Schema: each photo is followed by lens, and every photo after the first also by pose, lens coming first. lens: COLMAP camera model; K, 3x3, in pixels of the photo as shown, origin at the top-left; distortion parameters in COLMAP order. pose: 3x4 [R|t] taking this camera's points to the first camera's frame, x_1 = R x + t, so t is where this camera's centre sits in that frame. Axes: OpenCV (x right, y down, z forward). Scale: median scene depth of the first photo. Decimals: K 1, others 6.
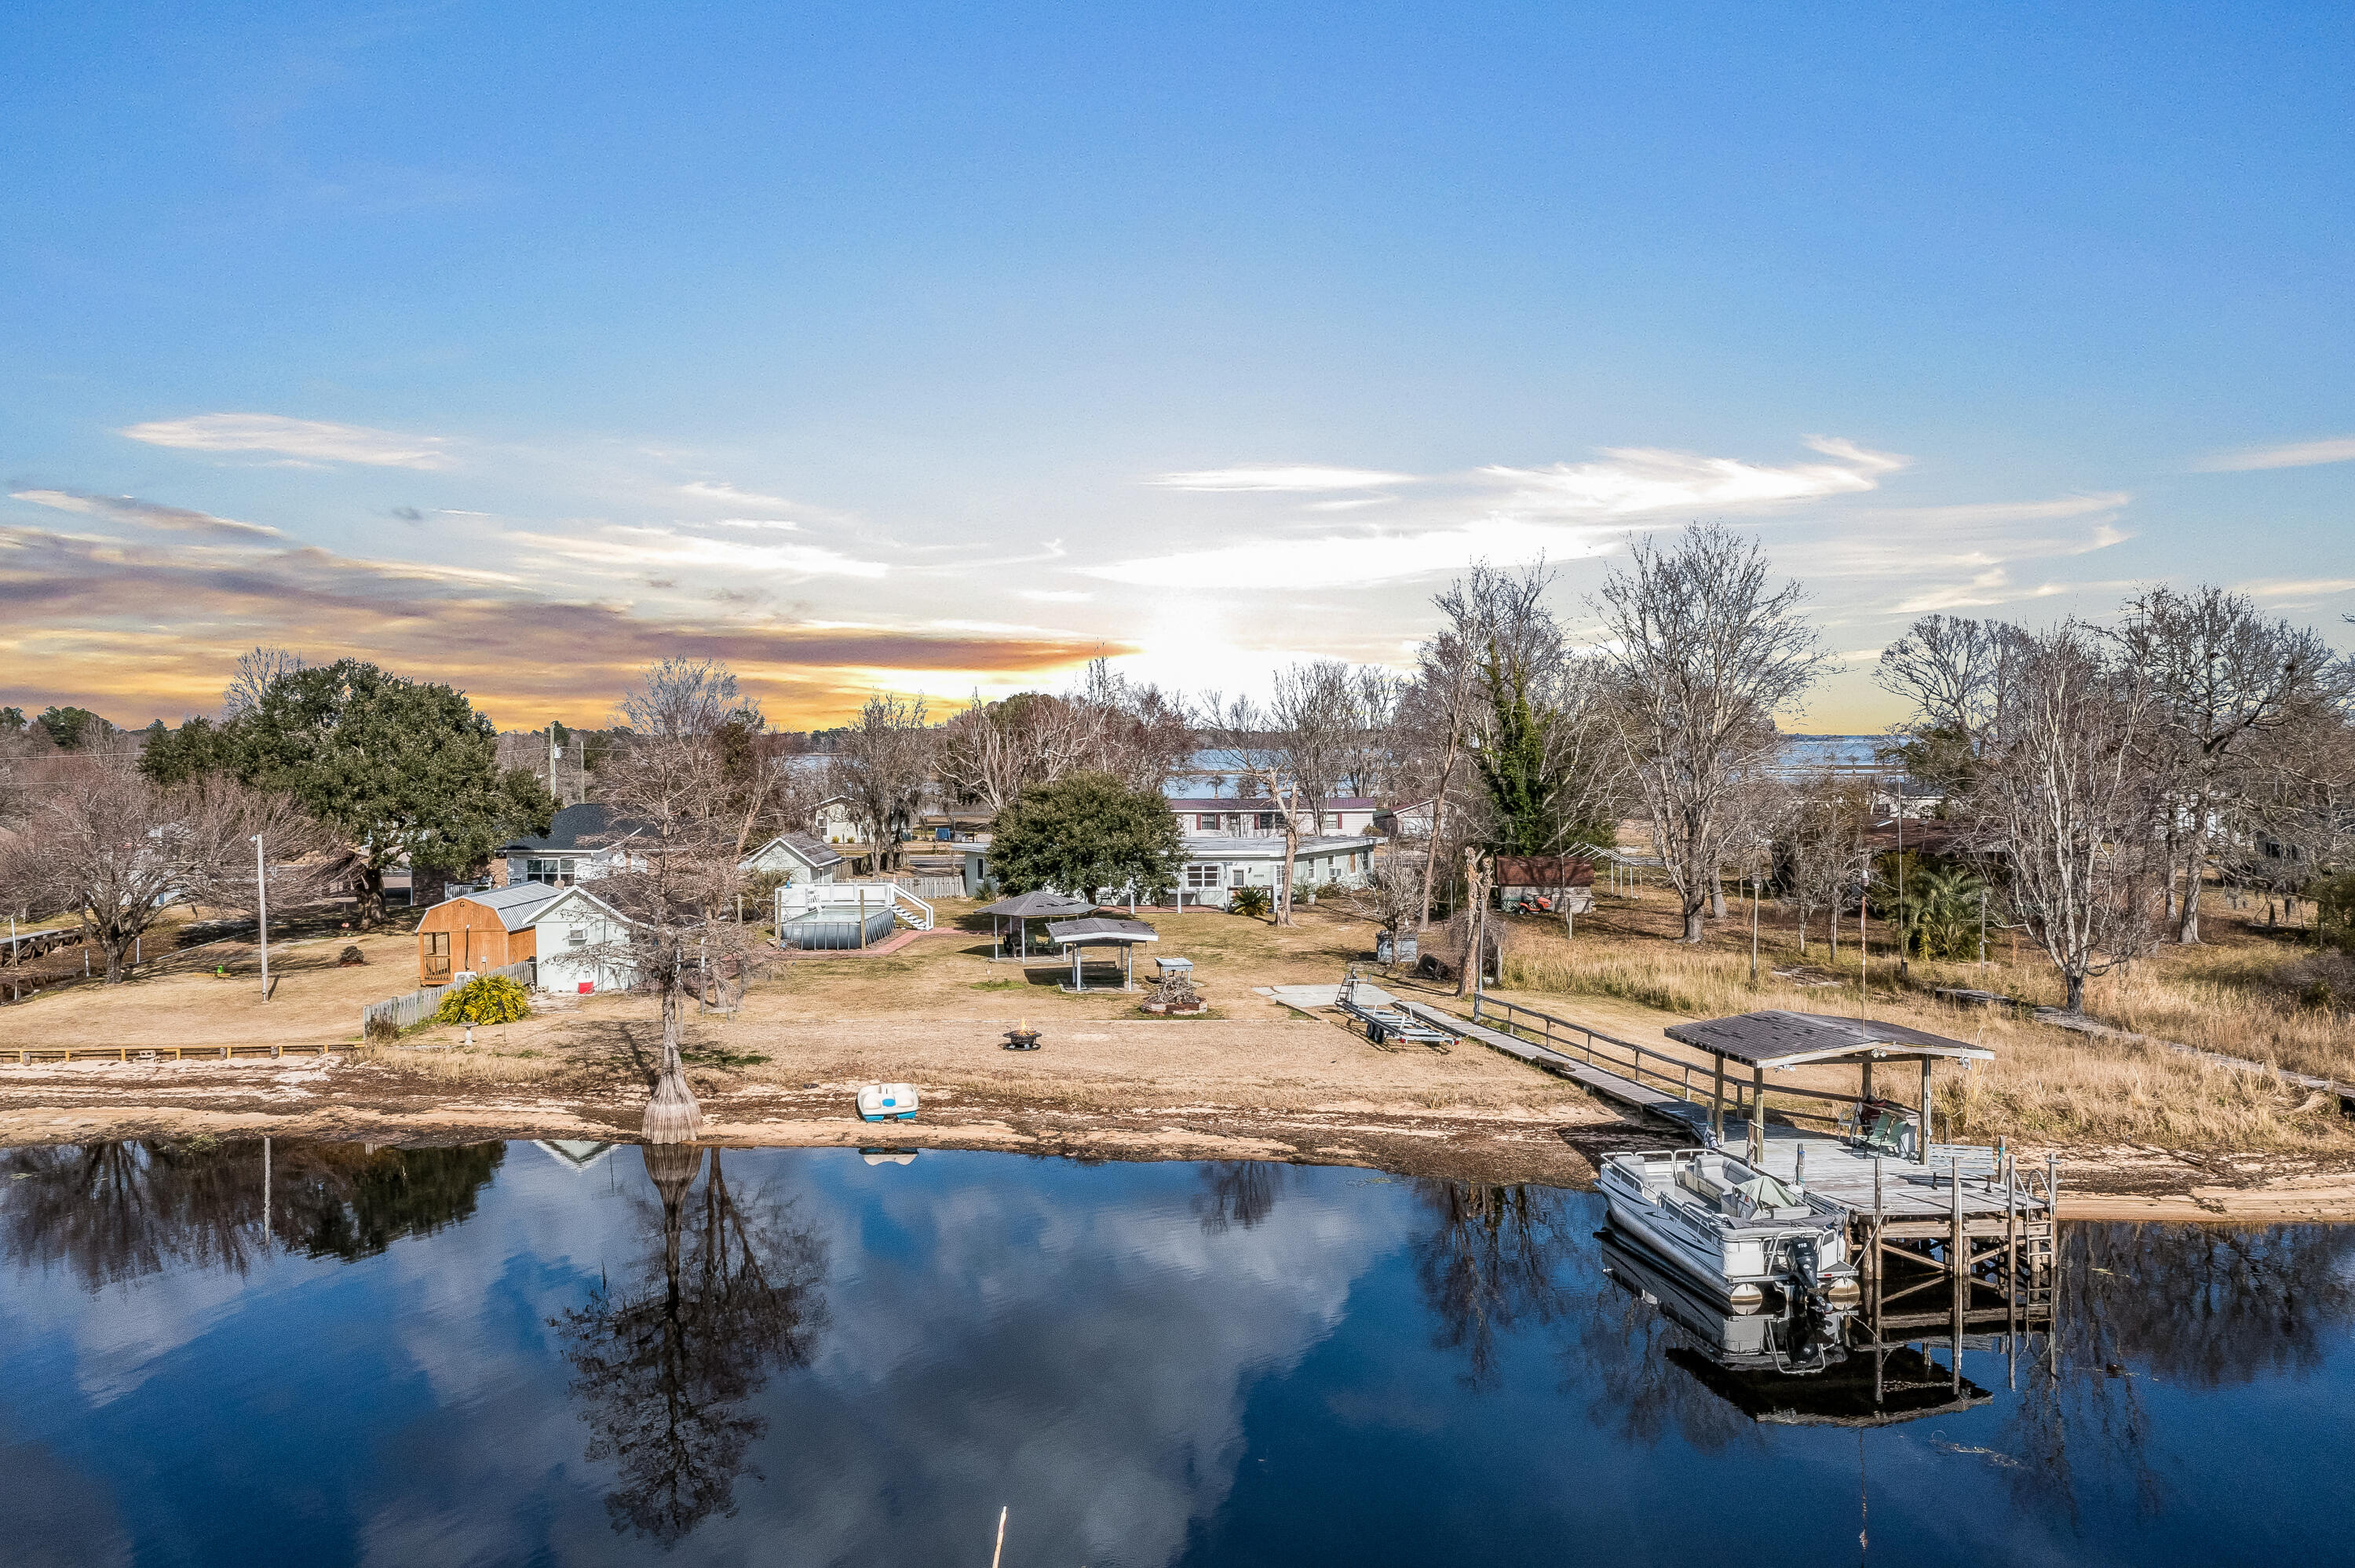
lens RADIAL K [[1854.8, 0, 1173.5], [0, 1854.8, 774.1], [0, 0, 1]] dist [-0.012775, 0.009851]
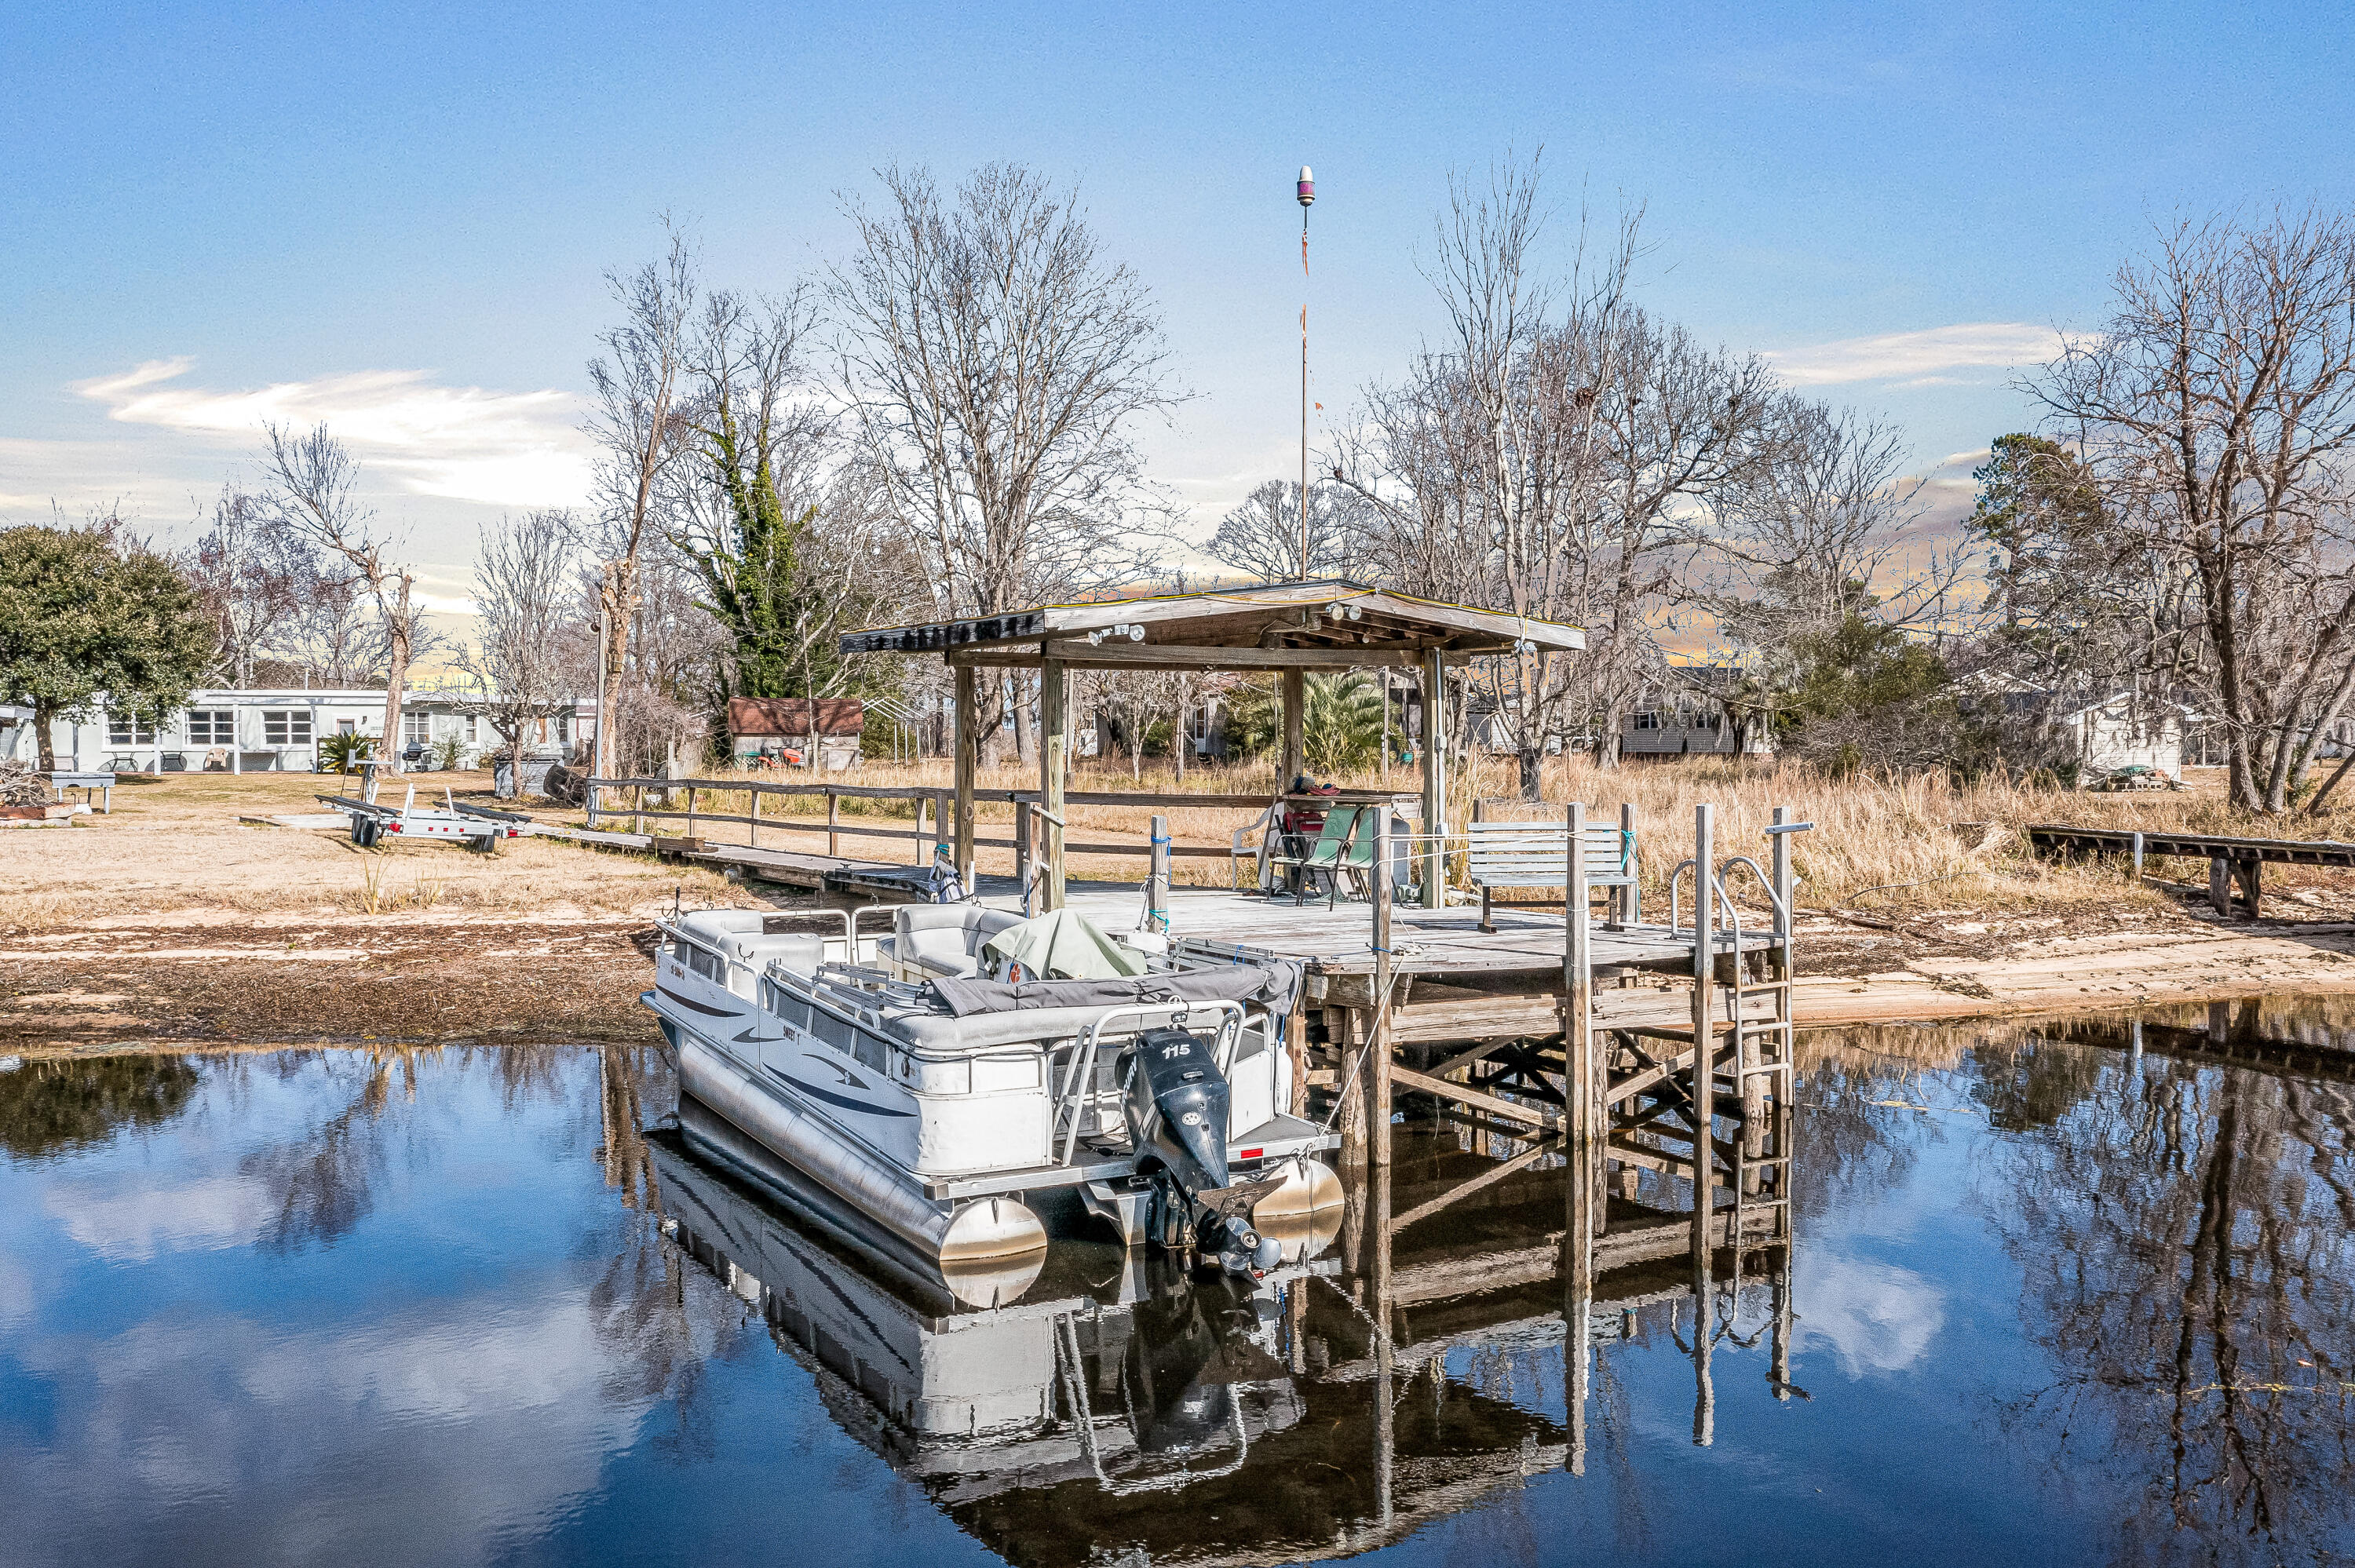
lens RADIAL K [[1854.8, 0, 1184.2], [0, 1854.8, 780.1], [0, 0, 1]] dist [-0.012775, 0.009851]
pose [[0.936309, 0.003041, 0.351163, 0.227242], [-0.001830, 0.999991, -0.003779, 0.203738], [-0.351171, 0.002896, 0.936307, 0.693450]]
